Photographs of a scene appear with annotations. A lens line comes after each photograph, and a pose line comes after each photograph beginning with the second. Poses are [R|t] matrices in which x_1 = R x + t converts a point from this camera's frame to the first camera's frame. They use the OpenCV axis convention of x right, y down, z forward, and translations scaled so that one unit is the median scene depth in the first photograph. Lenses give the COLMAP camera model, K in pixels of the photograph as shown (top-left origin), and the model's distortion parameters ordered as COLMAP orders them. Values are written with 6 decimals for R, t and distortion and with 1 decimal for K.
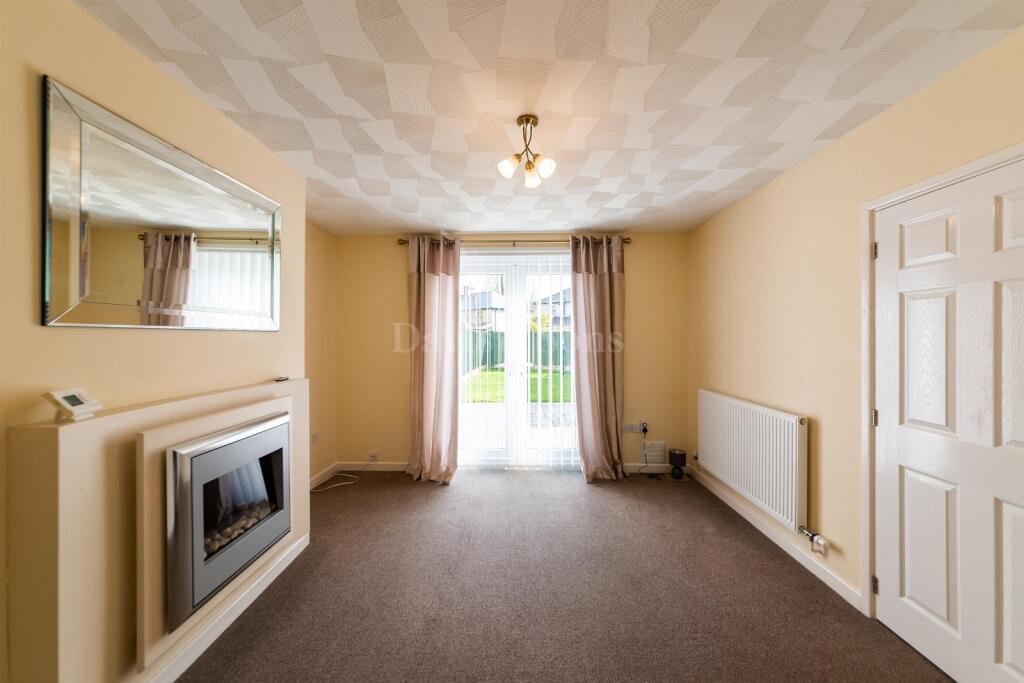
lens RADIAL K [[363.4, 0, 513.0], [0, 363.4, 338.9], [0, 0, 1]] dist [-0.001612, 0.000364]
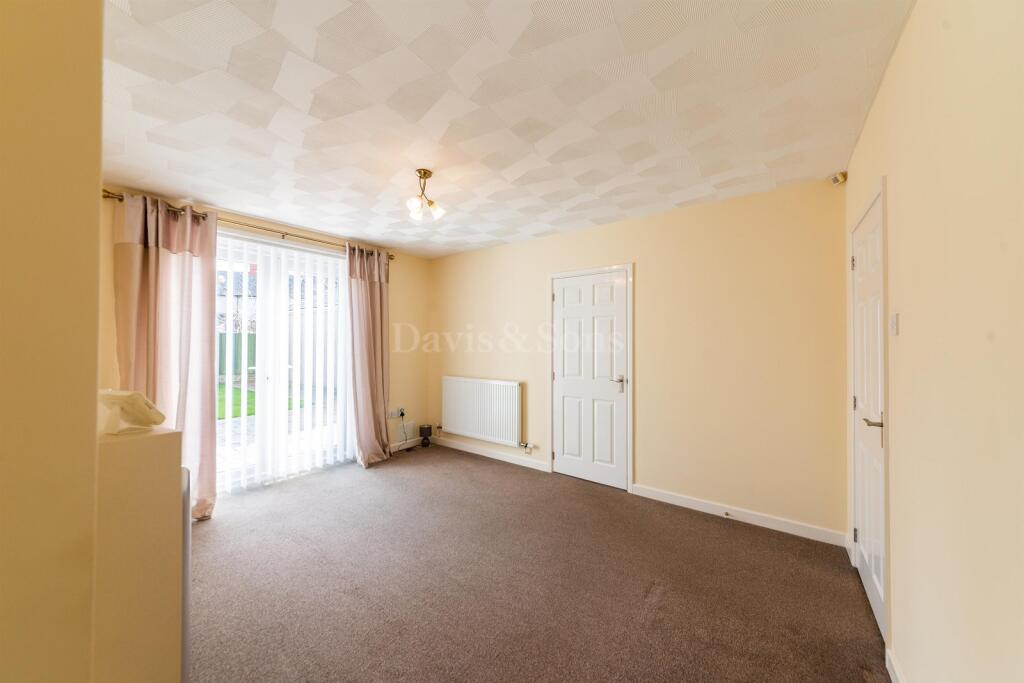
lens RADIAL K [[361.2, 0, 519.8], [0, 361.2, 338.9], [0, 0, 1]] dist [-0.000332, 0.000034]
pose [[0.571296, 0.009957, 0.820684, -0.429590], [0.000285, 0.999924, -0.012331, 0.013090], [-0.820744, 0.007279, 0.571250, -0.021844]]
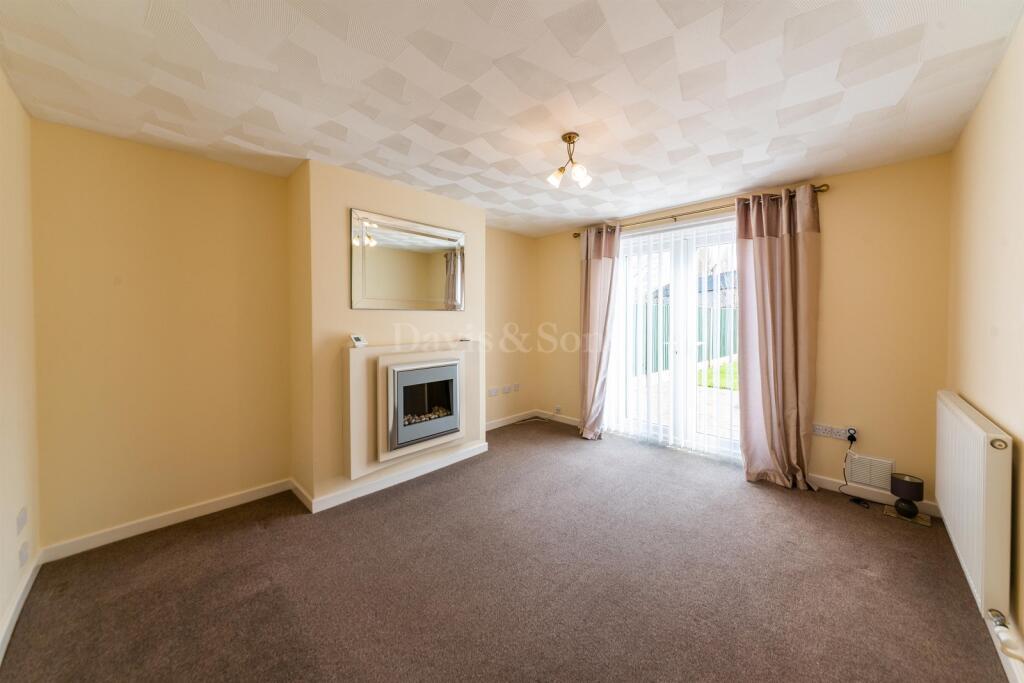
lens RADIAL K [[366.1, 0, 513.2], [0, 366.1, 325.7], [0, 0, 1]] dist [-0.000061, 0.000056]
pose [[0.726263, 0.015322, -0.687246, 0.387911], [-0.002966, 0.999812, 0.019157, 0.008678], [0.687410, -0.011875, 0.726172, -0.020549]]
